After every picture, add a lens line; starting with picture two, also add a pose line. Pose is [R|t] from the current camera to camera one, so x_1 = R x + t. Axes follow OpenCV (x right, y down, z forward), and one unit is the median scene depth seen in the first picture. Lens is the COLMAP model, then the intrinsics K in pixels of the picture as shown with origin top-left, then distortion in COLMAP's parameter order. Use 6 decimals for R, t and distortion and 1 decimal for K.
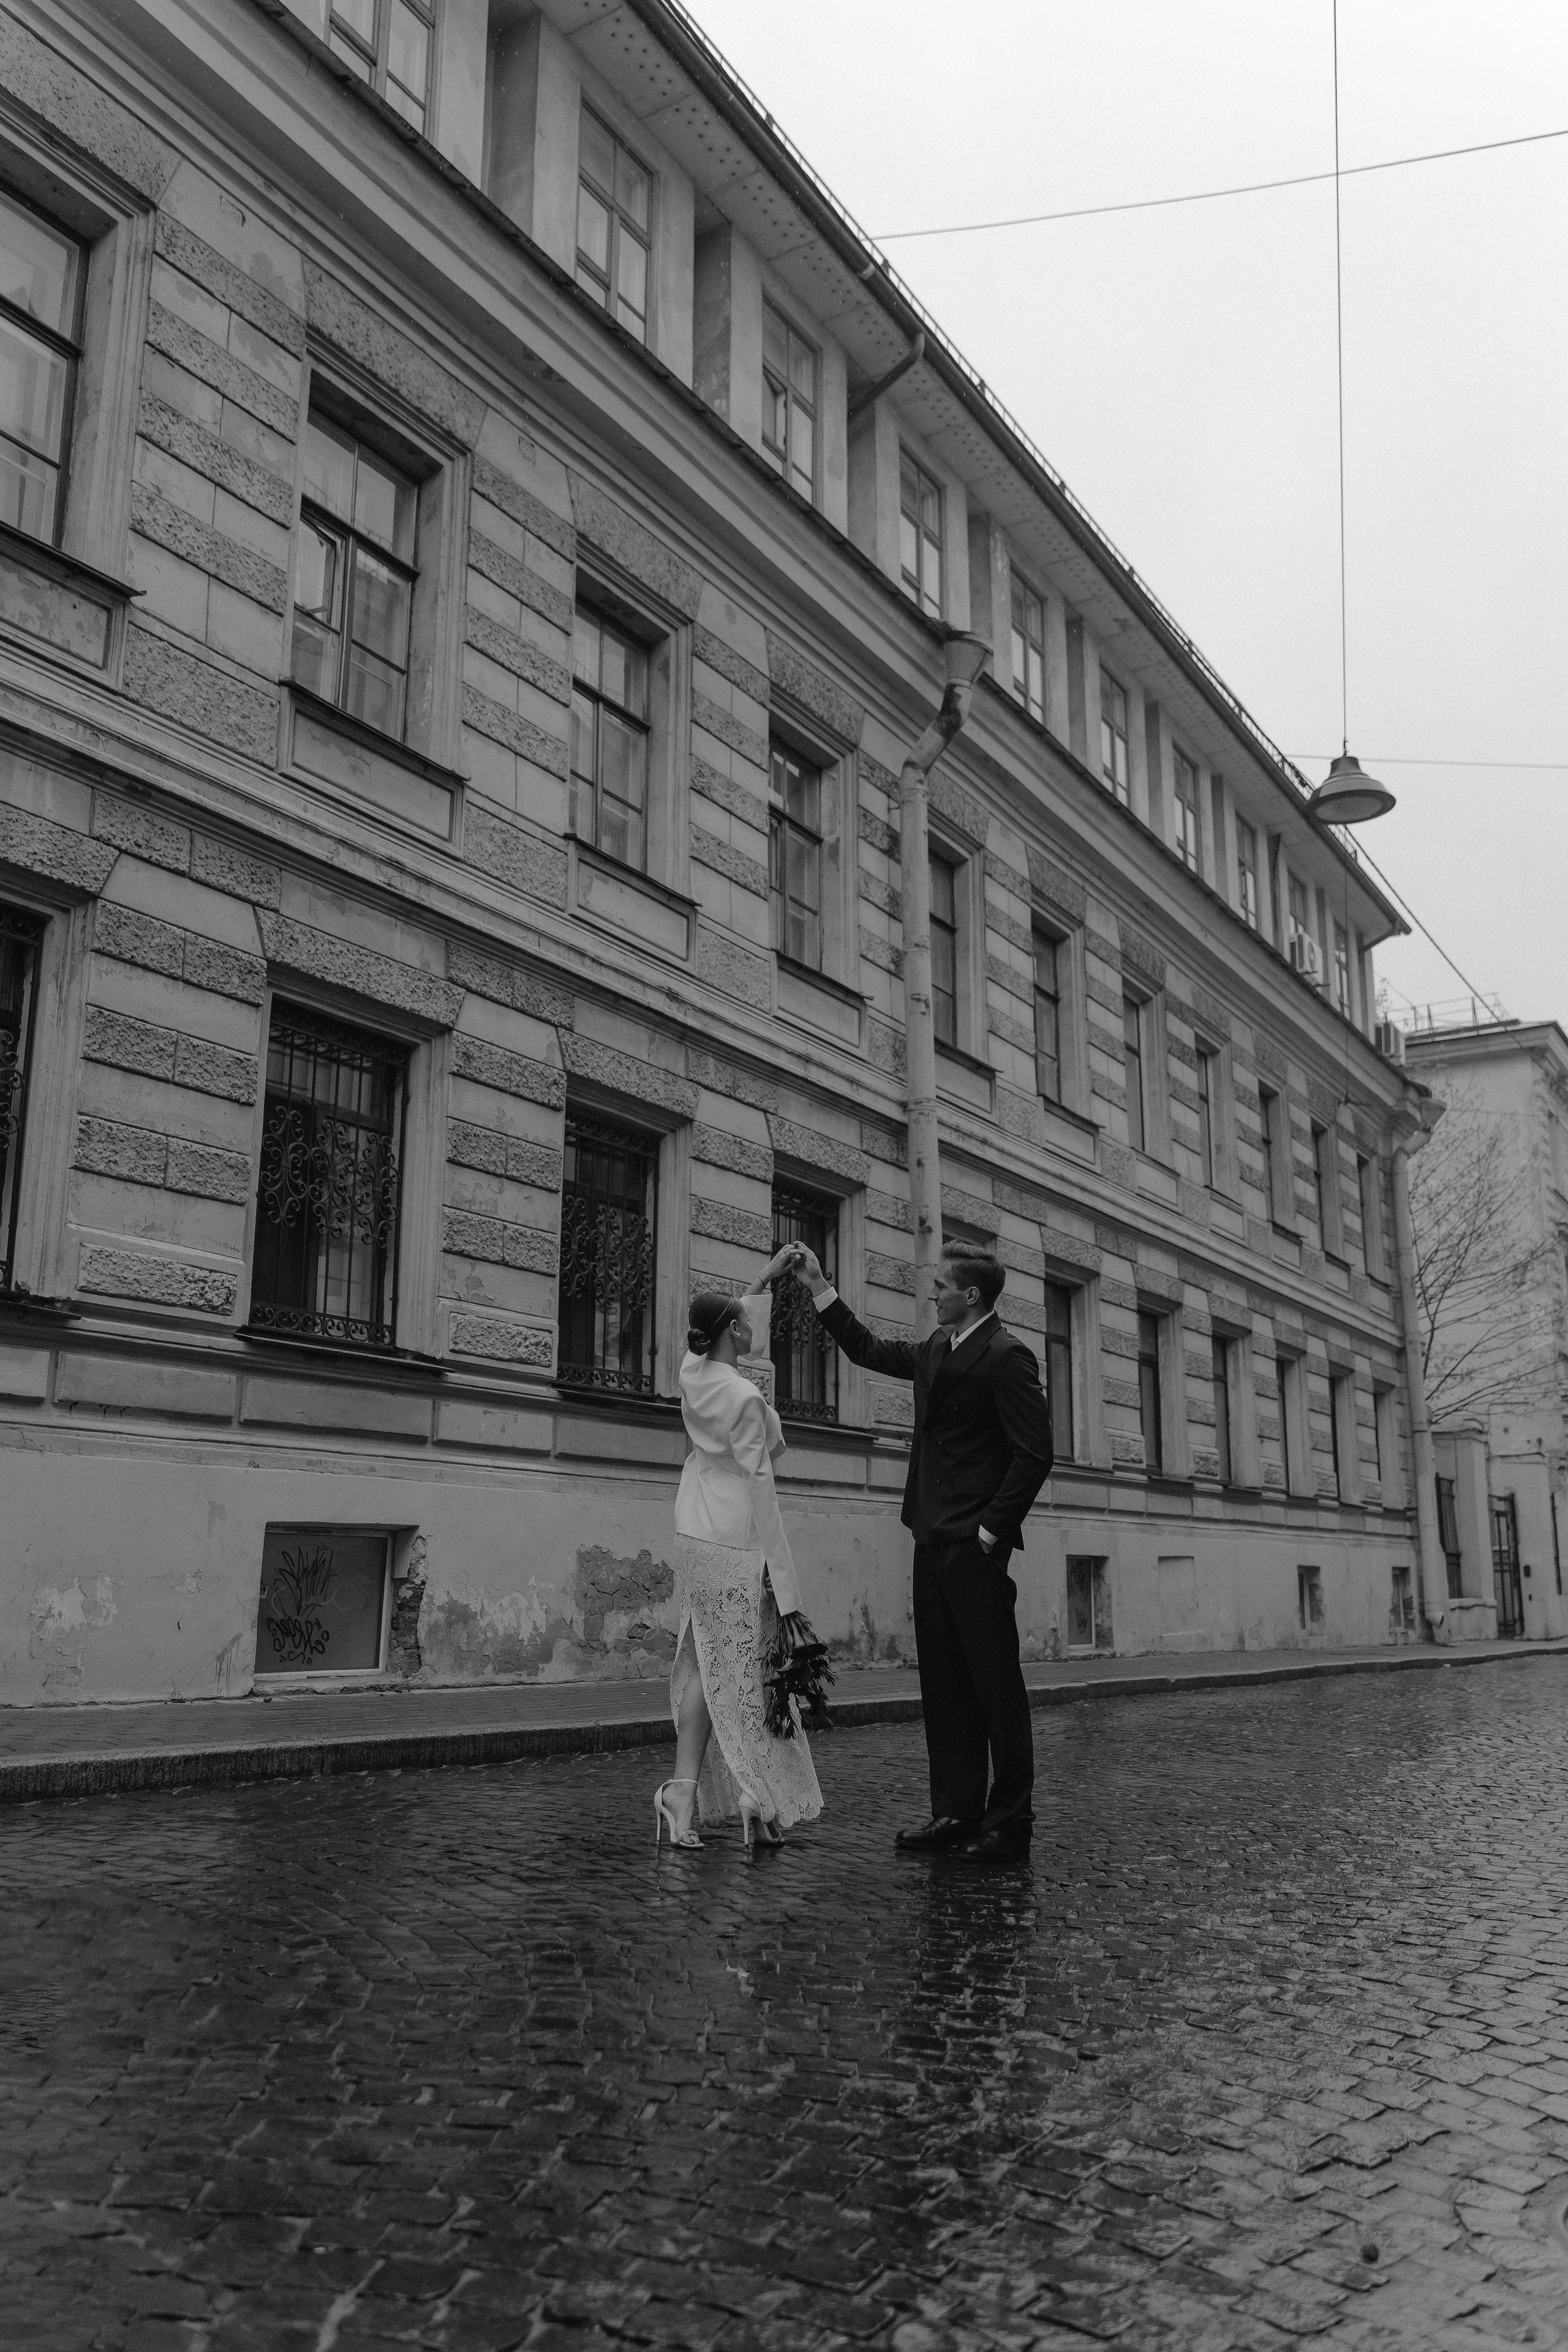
lens RADIAL K [[1889.8, 0, 768.9], [0, 1889.8, 1173.7], [0, 0, 1]] dist [-0.014667, 0.000428]
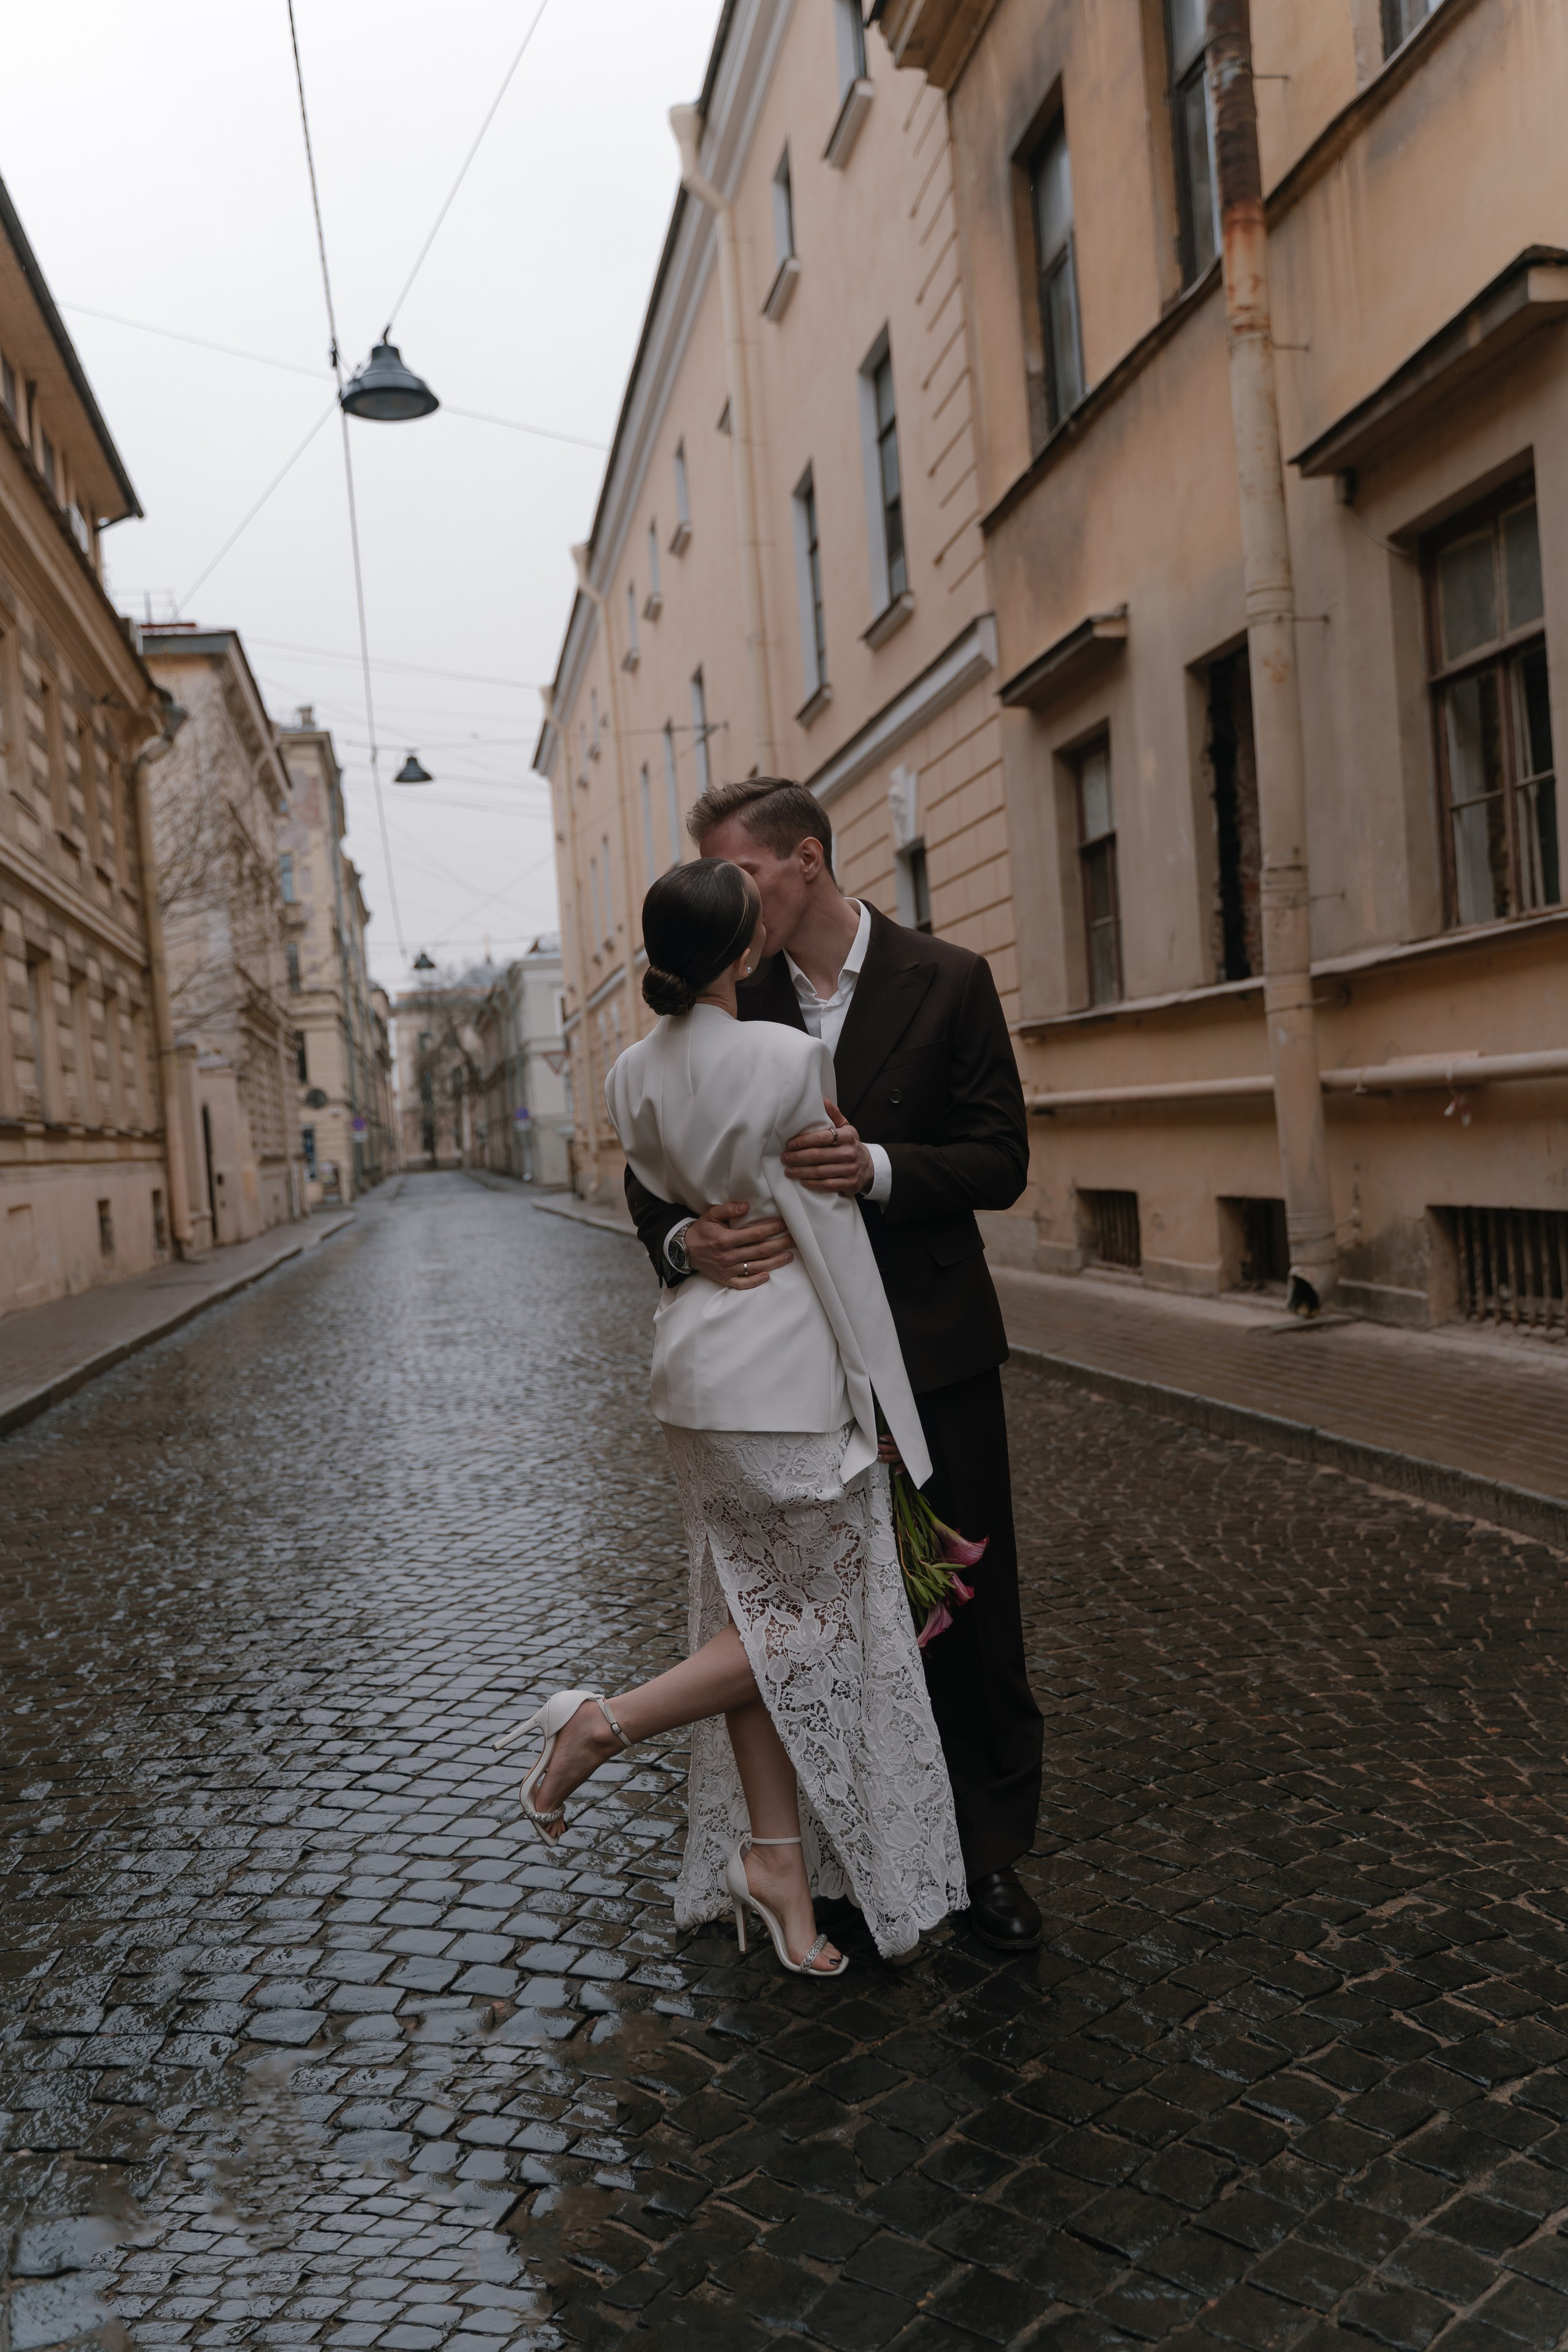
lens RADIAL K [[1885.5, 0, 803.6], [0, 1885.5, 1184.4], [0, 0, 1]] dist [-0.008600, -0.002165]
pose [[0.724220, -0.078569, 0.685079, -0.179173], [-0.072291, 0.979363, 0.188740, -0.009775], [-0.685770, -0.186214, 0.703594, 0.133175]]
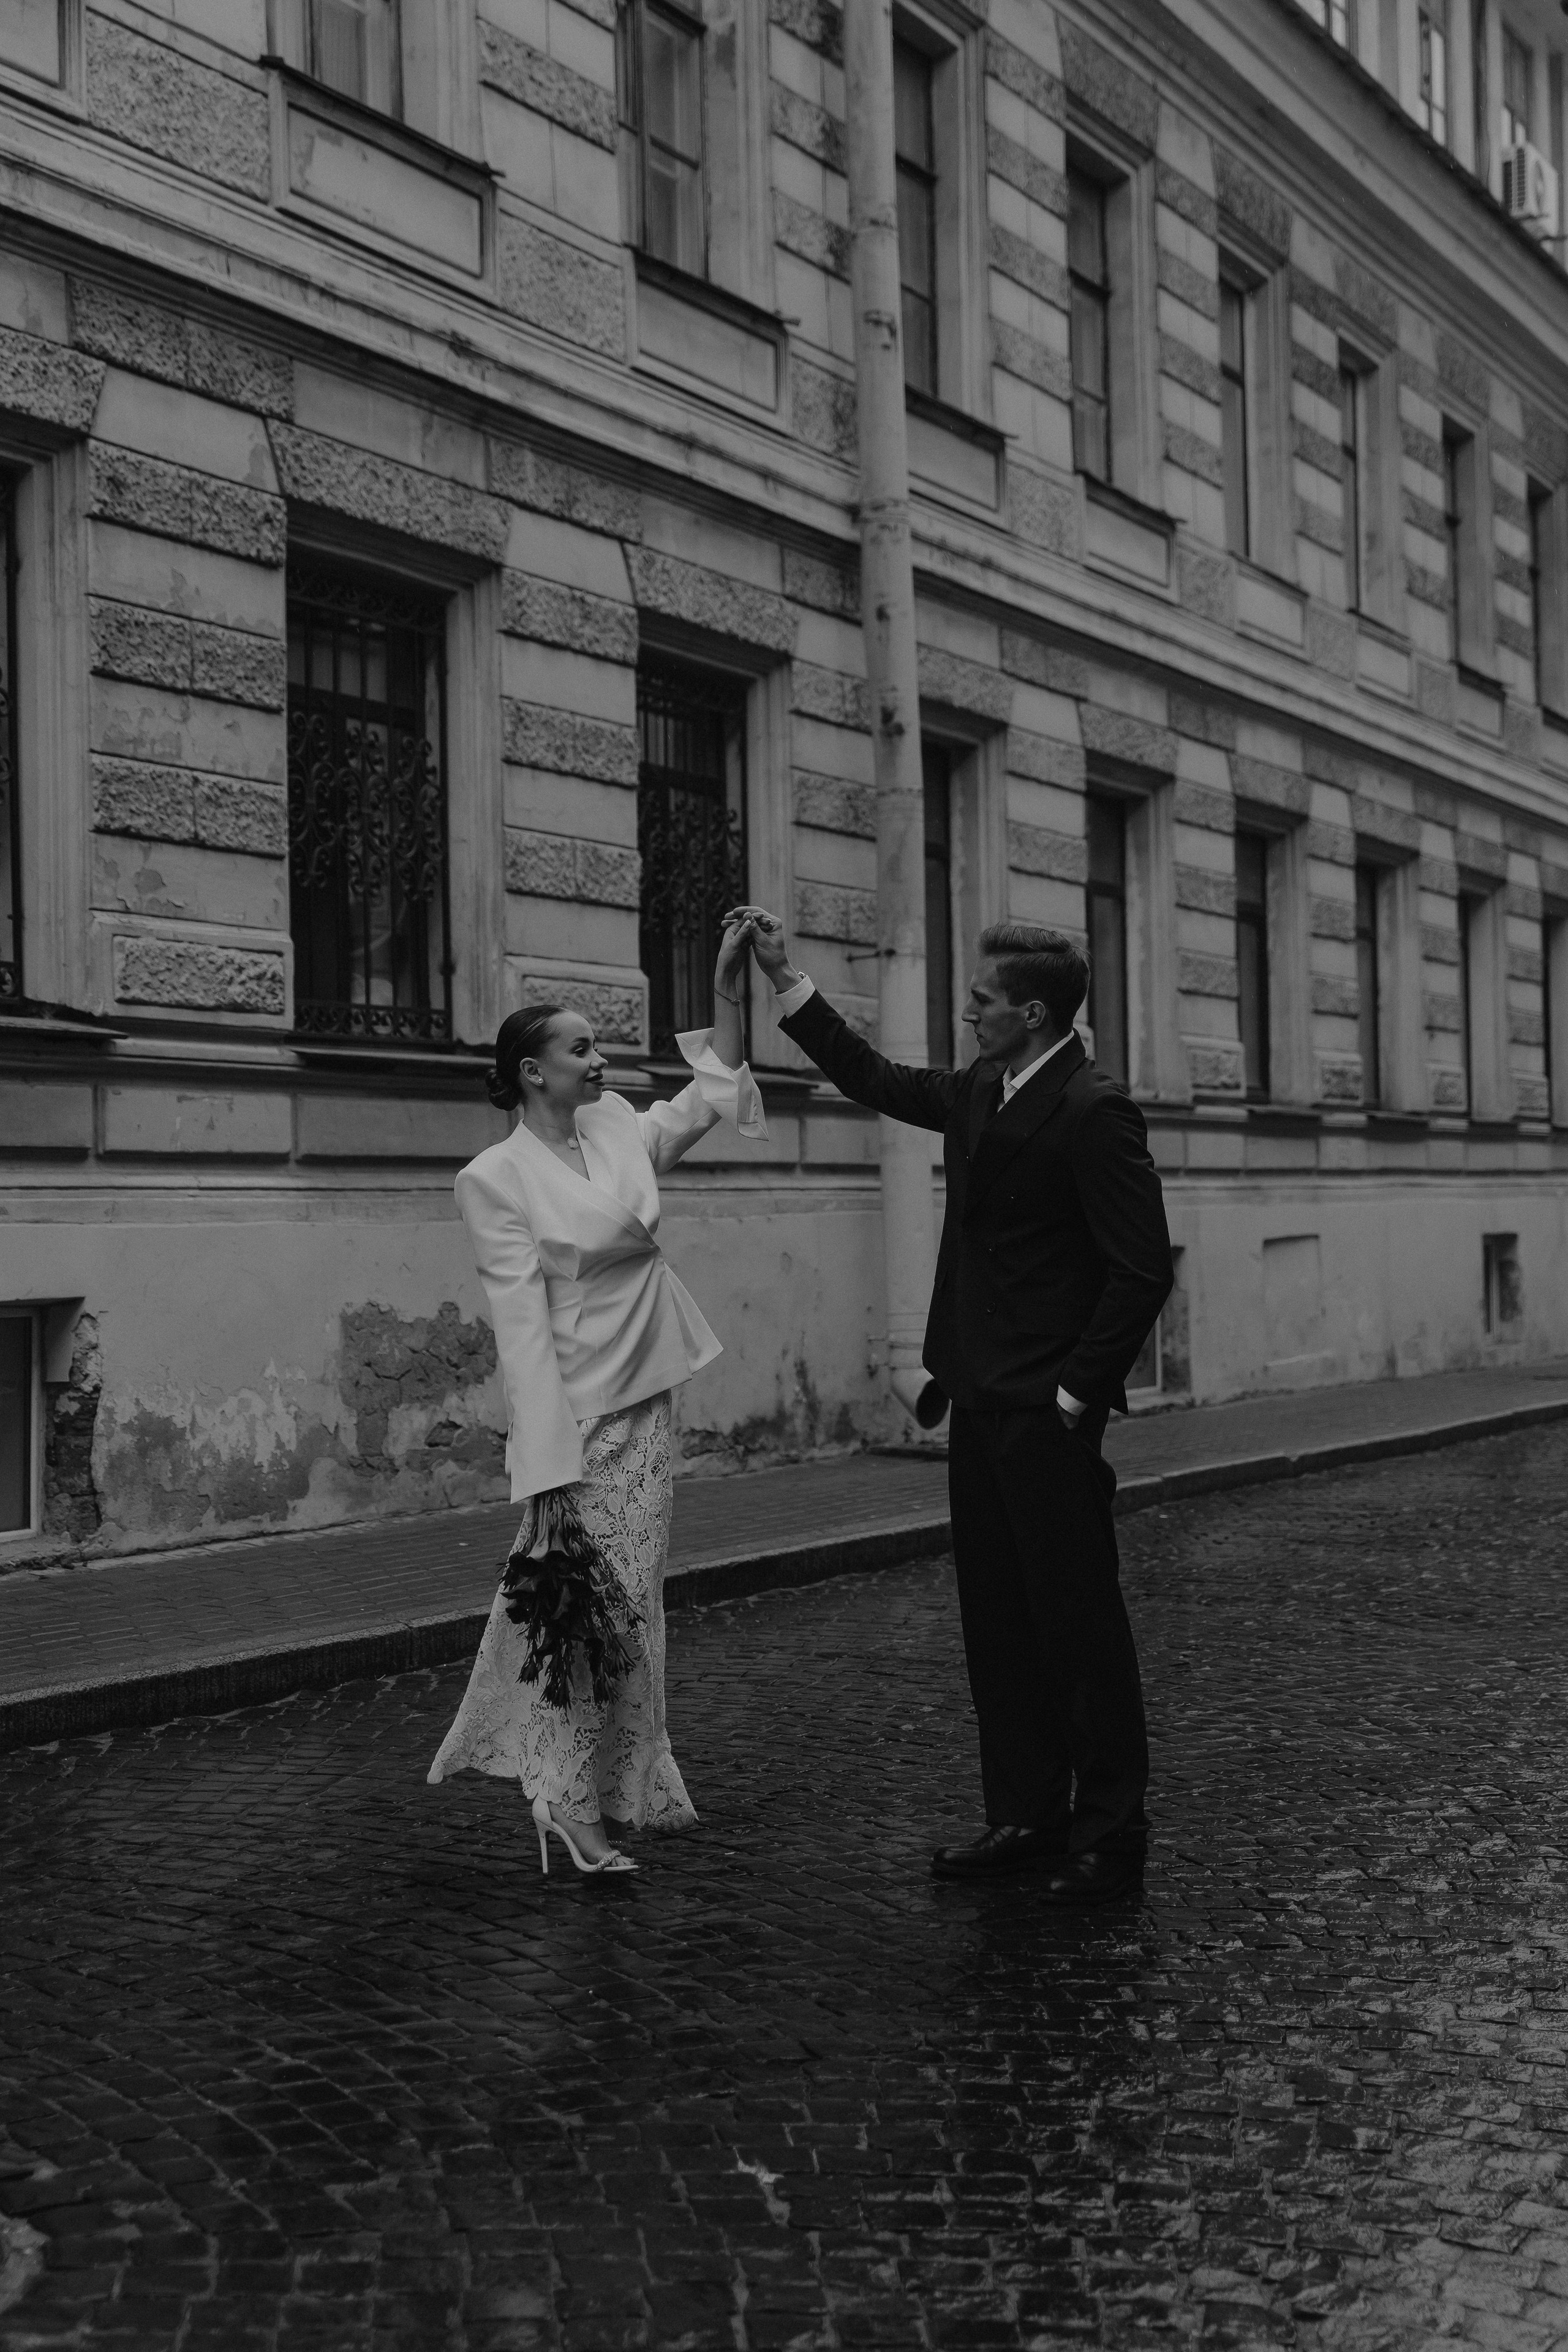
lens RADIAL K [[3227.5, 0, 758.6], [0, 3227.5, 1181.6], [0, 0, 1]] dist [0.012542, -0.022400]
pose [[0.998121, -0.024241, 0.056279, -0.019315], [0.012297, 0.978980, 0.203584, -0.039159], [-0.060031, -0.202509, 0.977439, -0.007811]]
